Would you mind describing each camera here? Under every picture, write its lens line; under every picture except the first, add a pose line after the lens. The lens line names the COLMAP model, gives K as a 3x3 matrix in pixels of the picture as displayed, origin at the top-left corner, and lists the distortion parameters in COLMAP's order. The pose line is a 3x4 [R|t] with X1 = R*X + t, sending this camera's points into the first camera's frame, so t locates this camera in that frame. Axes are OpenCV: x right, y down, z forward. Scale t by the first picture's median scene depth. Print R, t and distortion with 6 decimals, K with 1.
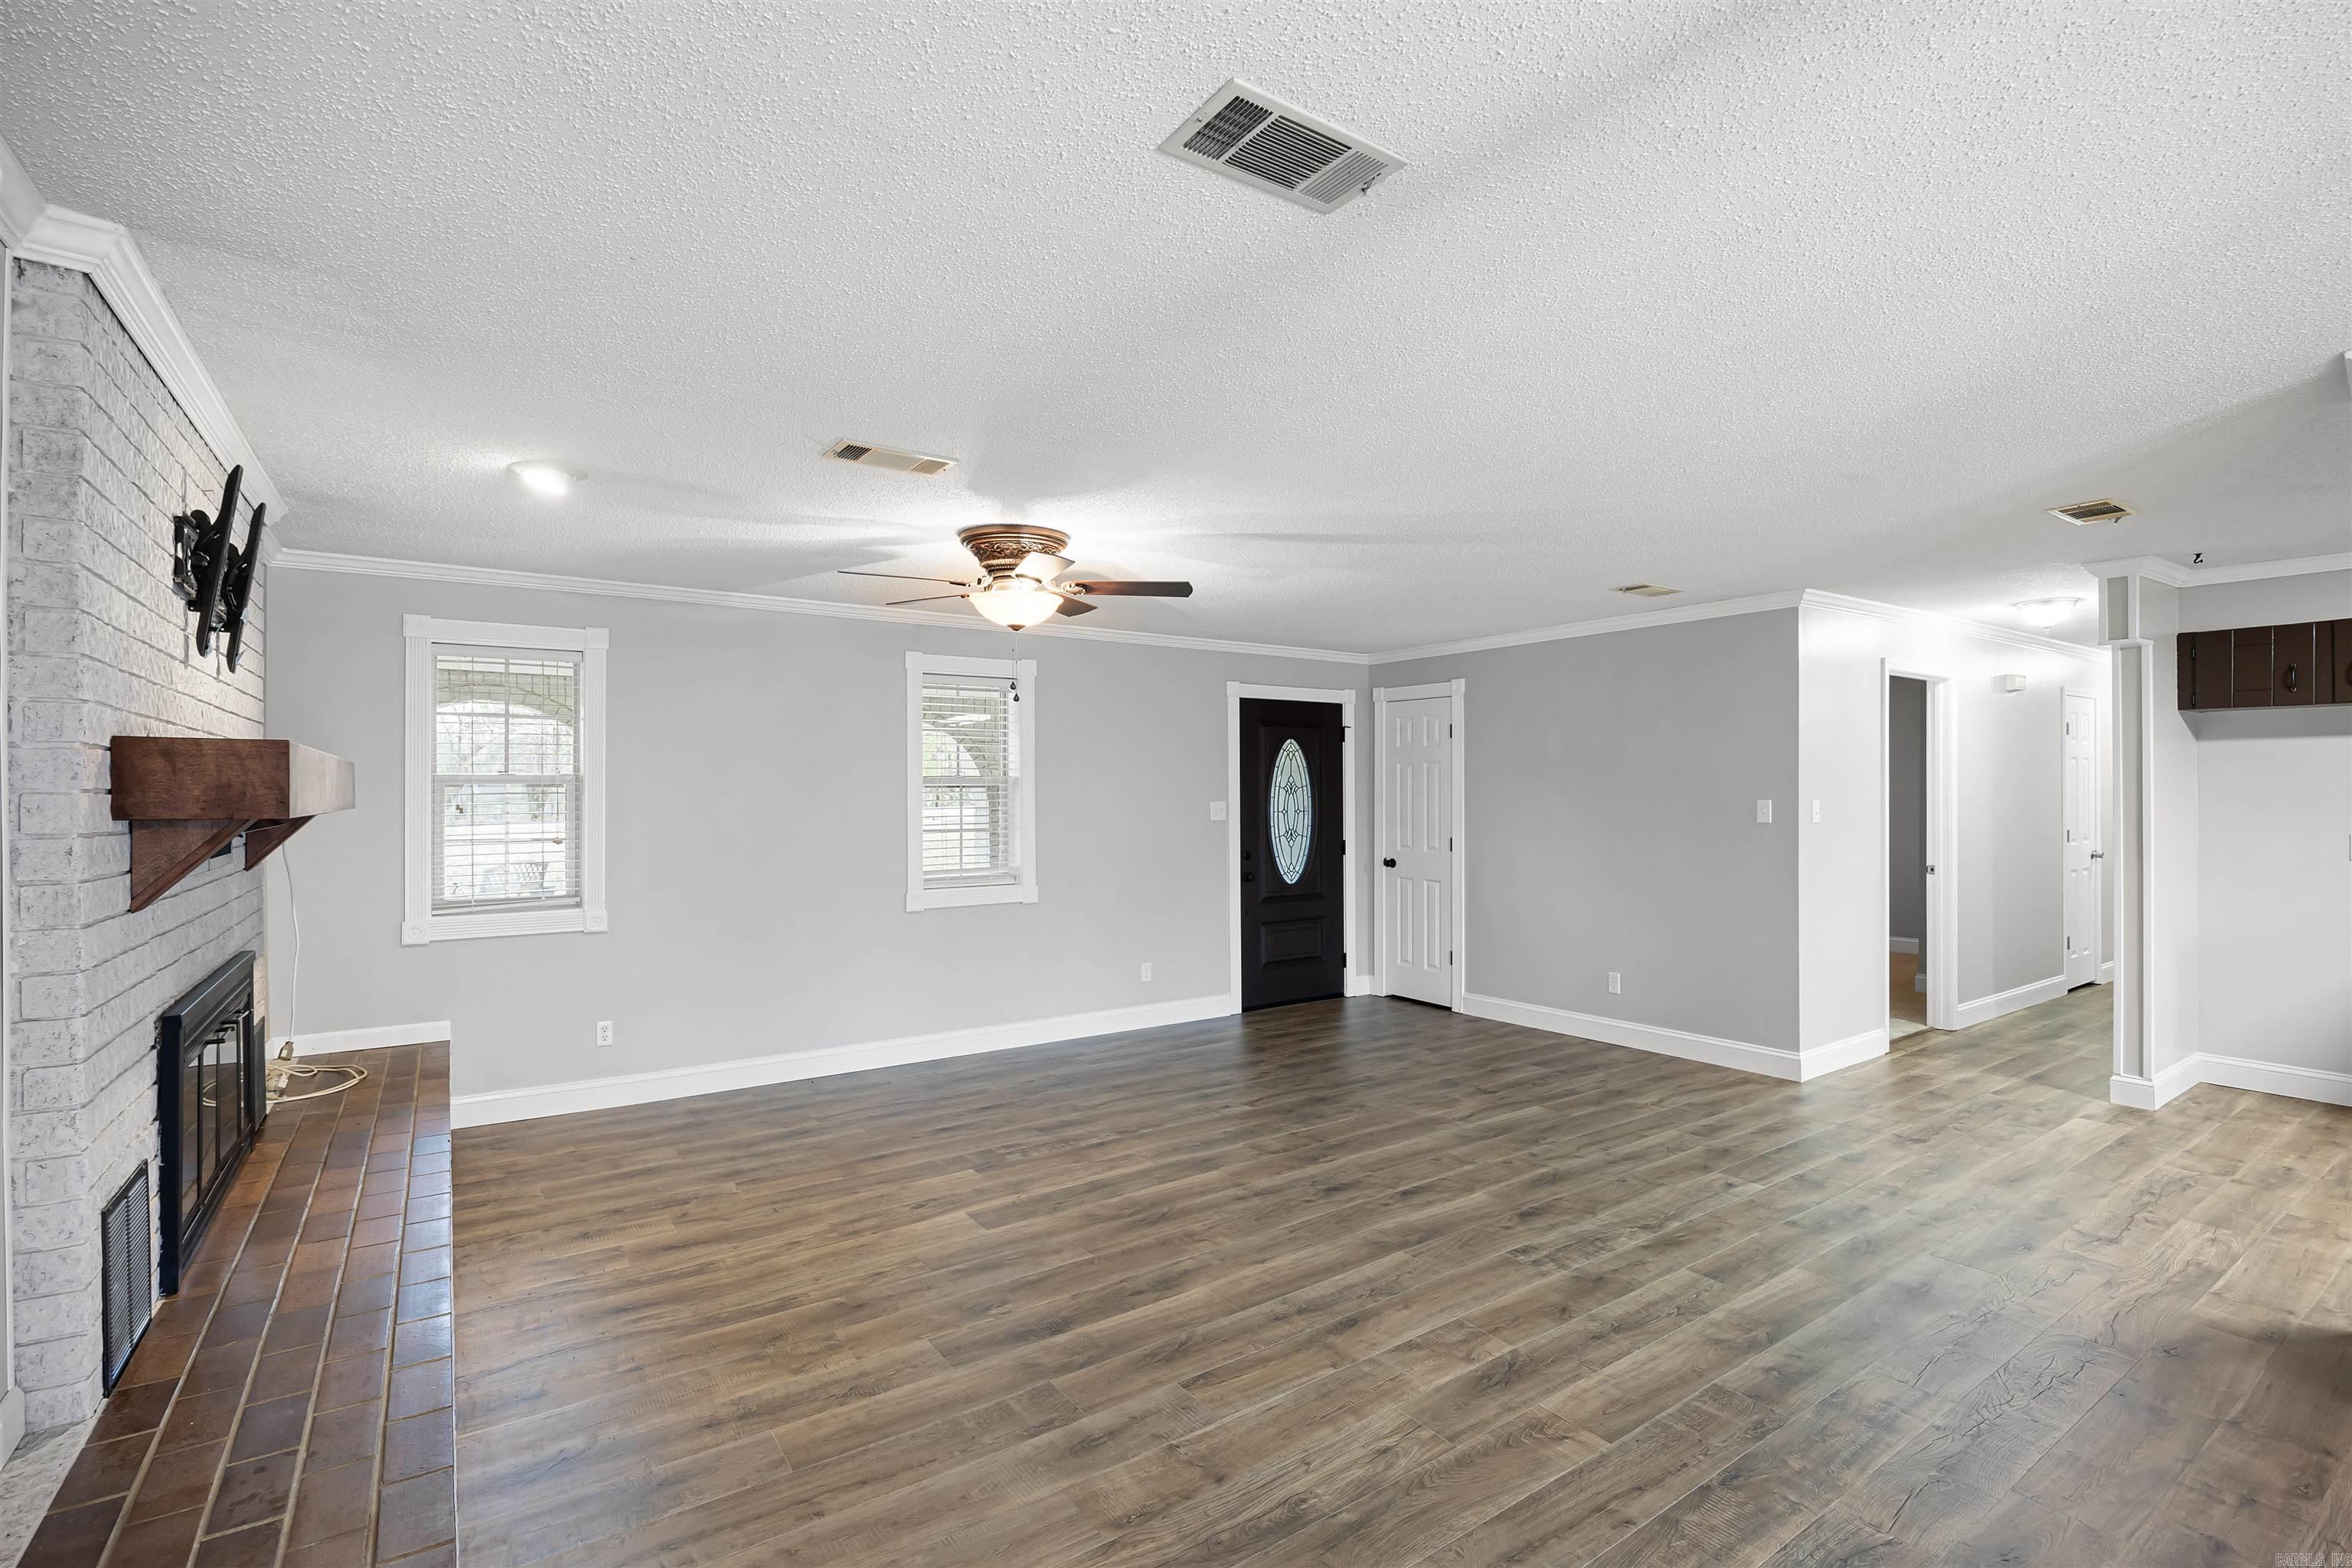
lens RADIAL K [[1073.1, 0, 1187.5], [0, 1073.1, 792.3], [0, 0, 1]] dist [-0.015070, 0.001688]
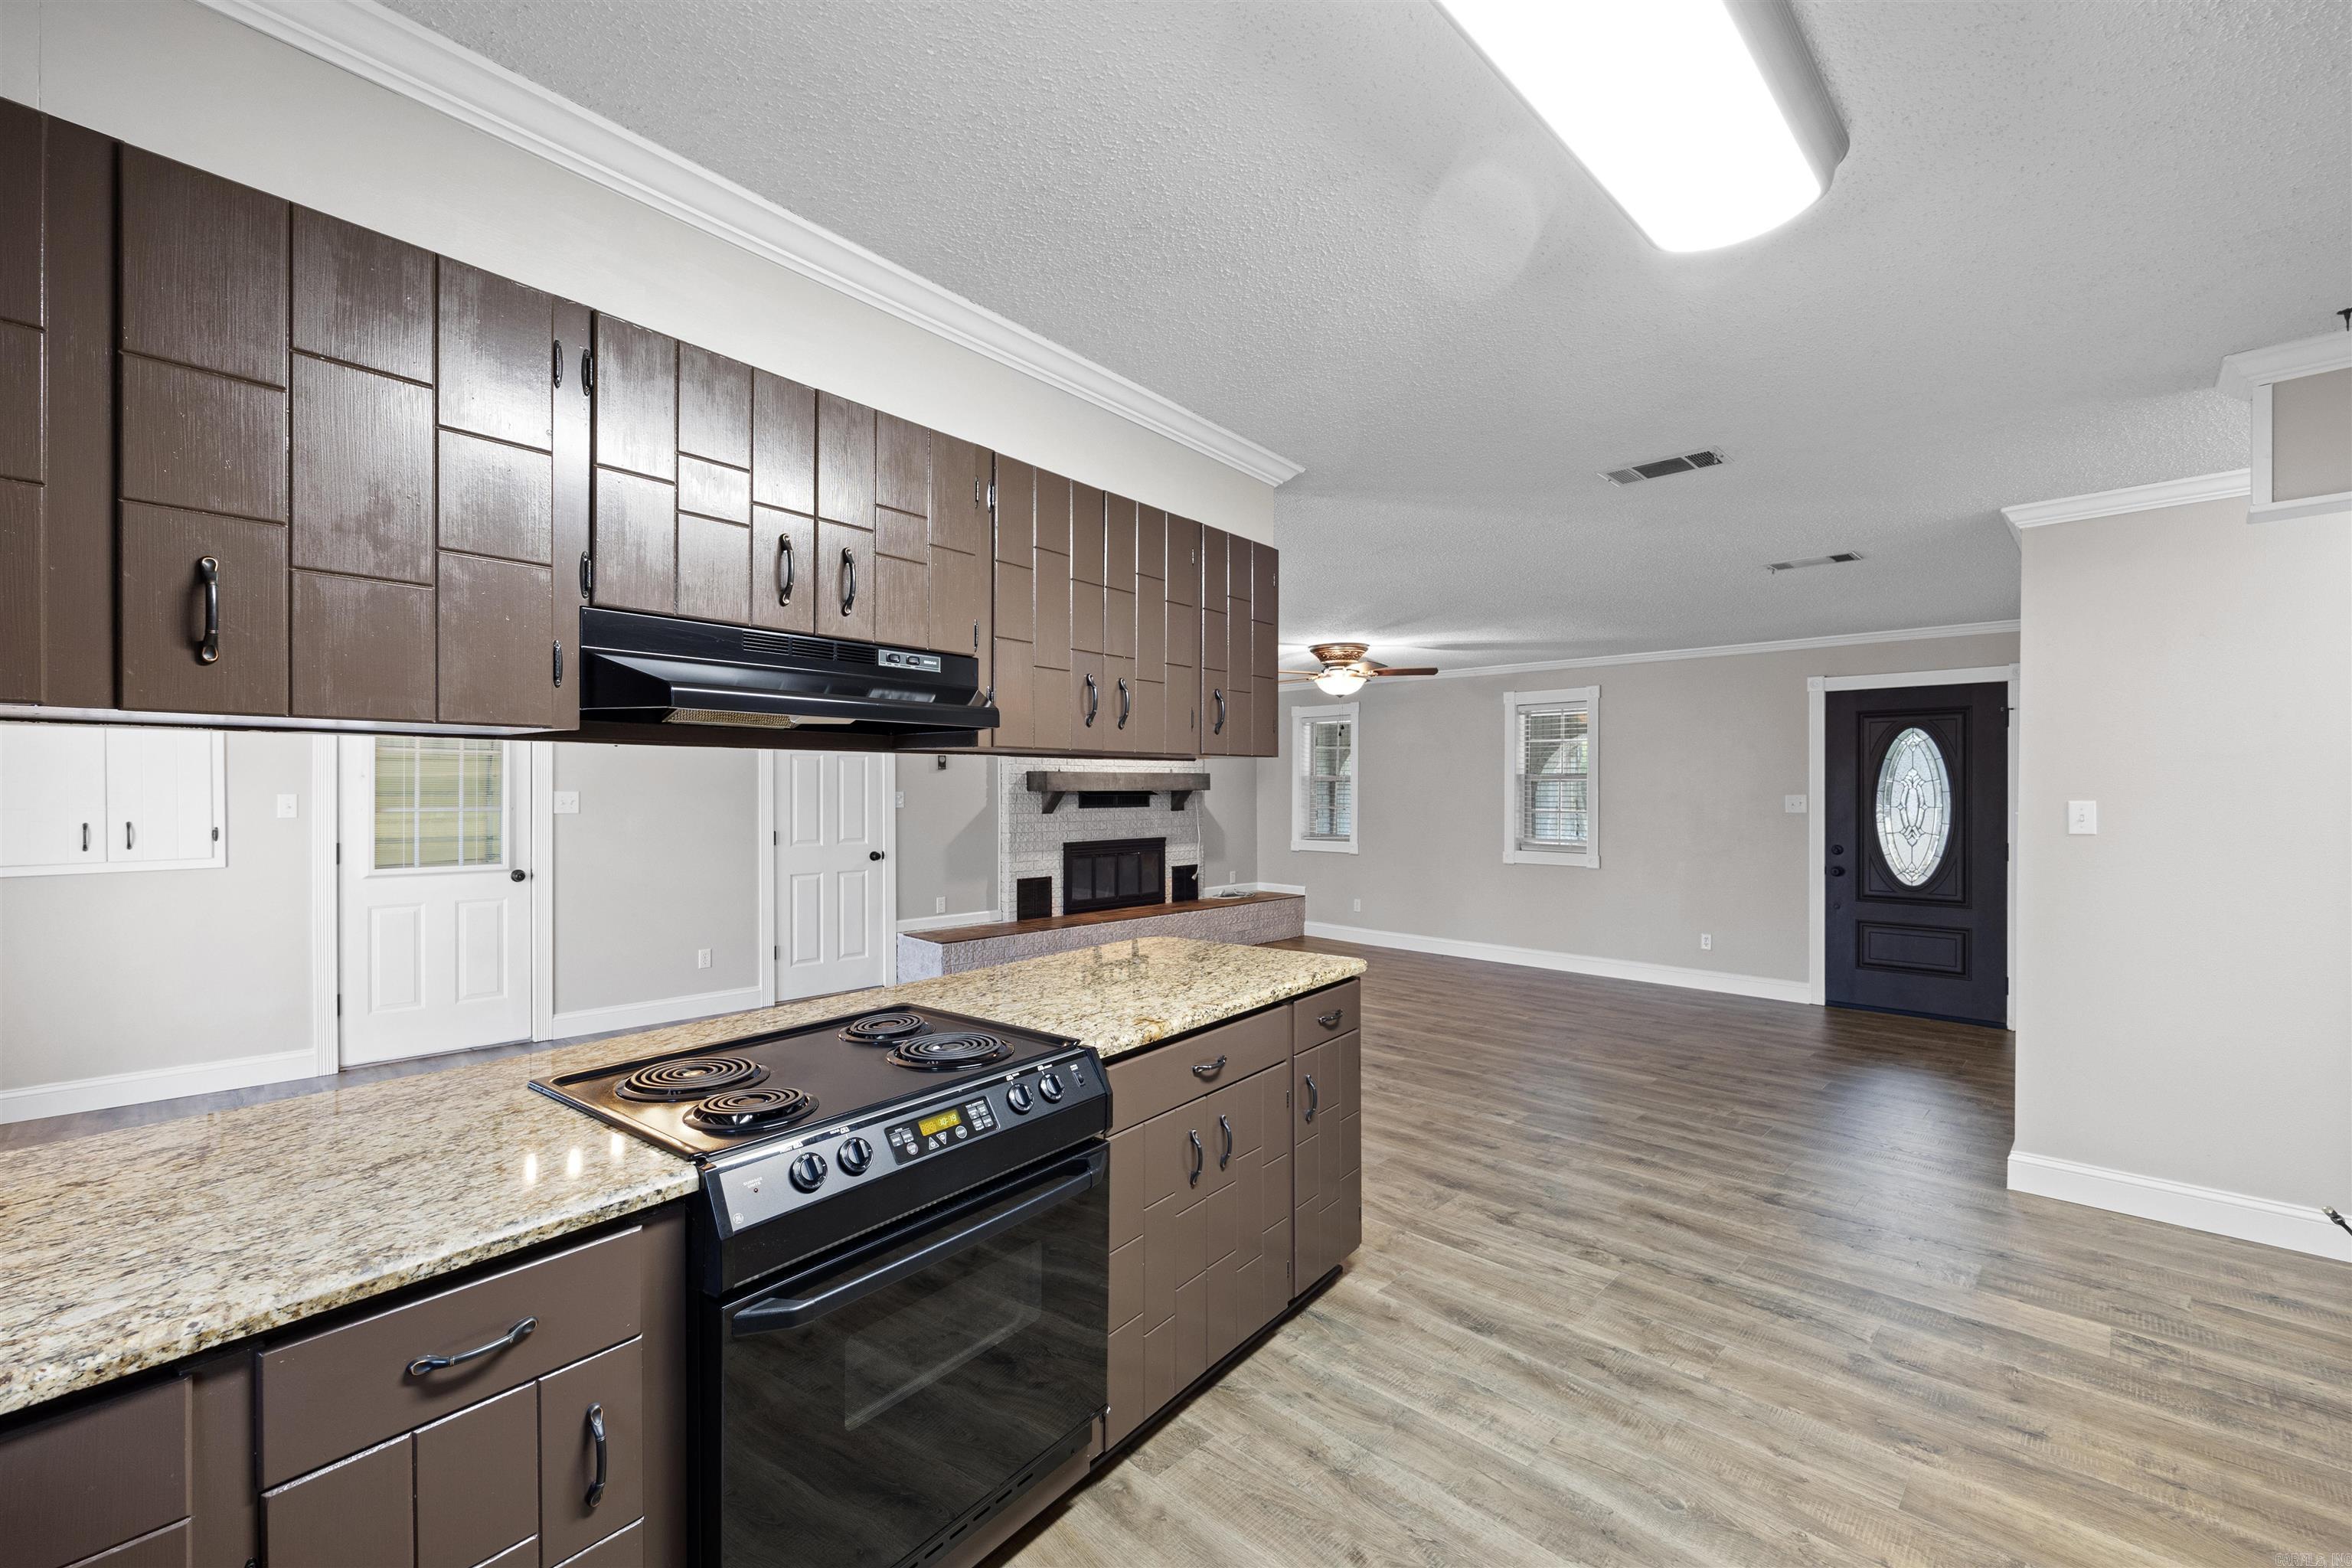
lens RADIAL K [[977.6, 0, 1204.7], [0, 977.6, 785.7], [0, 0, 1]] dist [-0.004533, -0.001368]
pose [[0.203213, 0.004299, -0.979125, 1.442055], [-0.001242, 0.999991, 0.004133, -0.005921], [0.979134, 0.000376, 0.203216, 0.428442]]
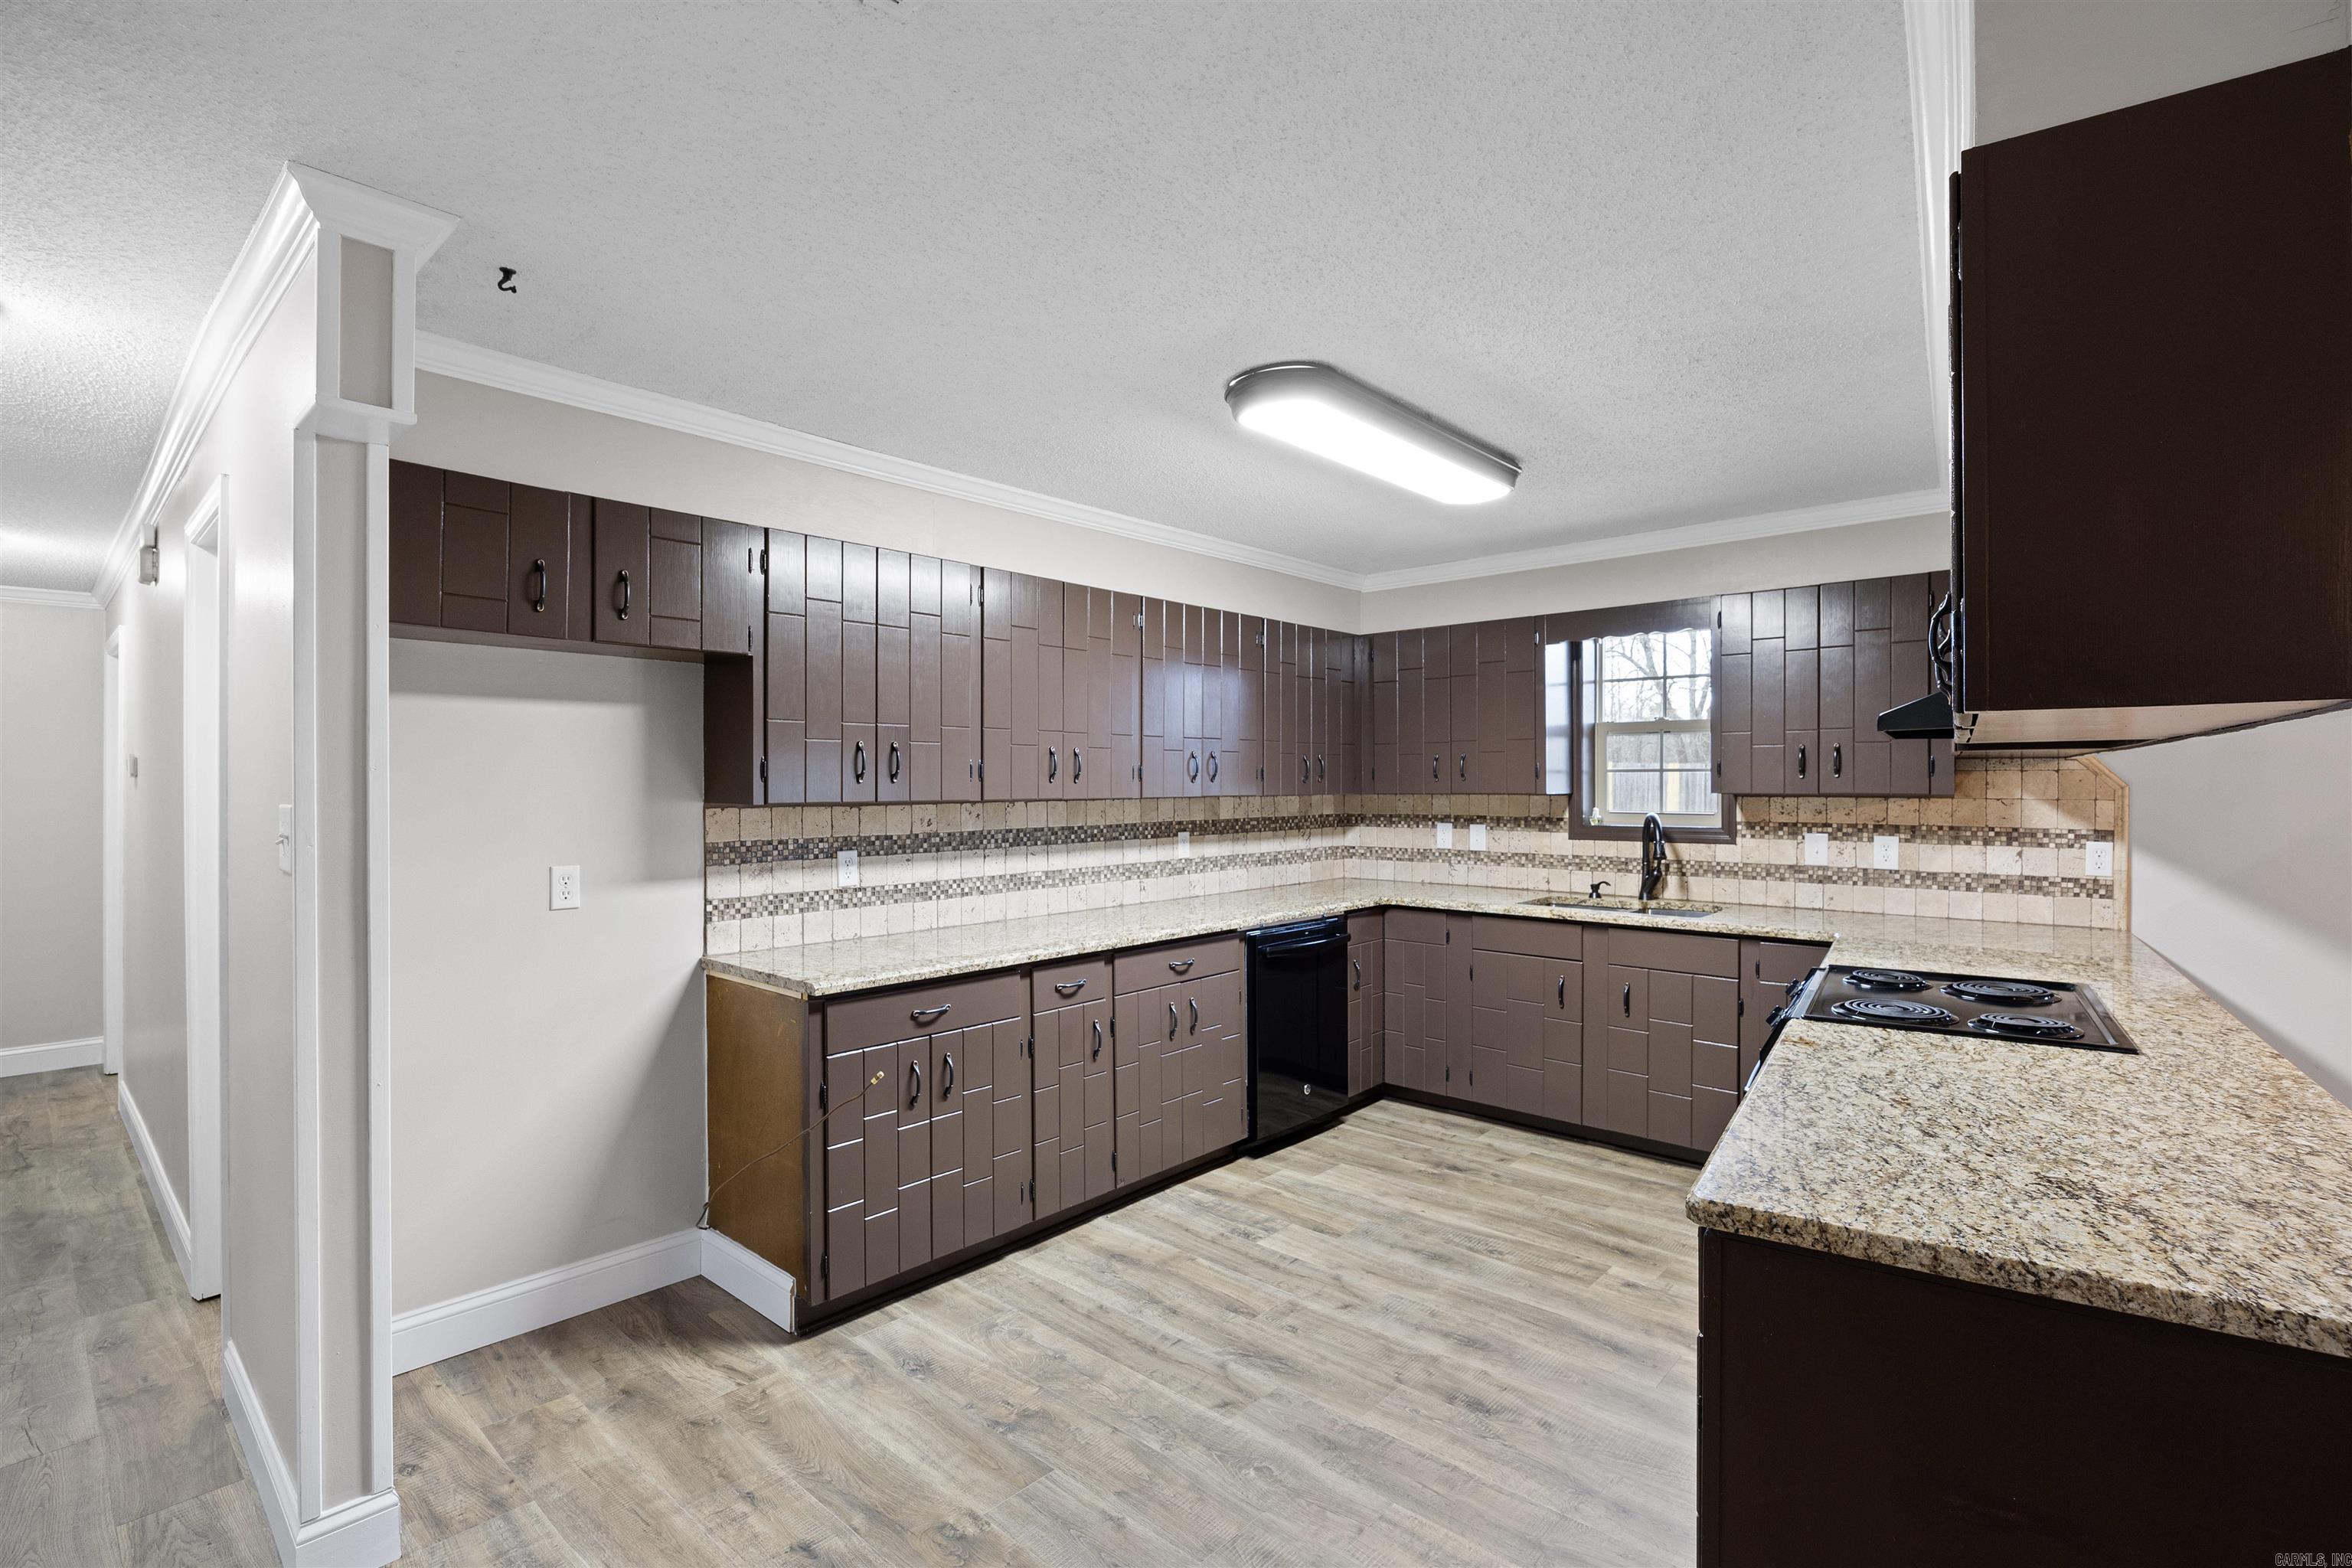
lens RADIAL K [[1073.1, 0, 1203.3], [0, 1073.1, 789.0], [0, 0, 1]] dist [-0.015070, 0.001688]
pose [[-0.240448, 0.000018, 0.970662, 0.490862], [0.005557, 0.999984, 0.001358, -0.004993], [-0.970646, 0.005720, -0.240445, 0.912799]]
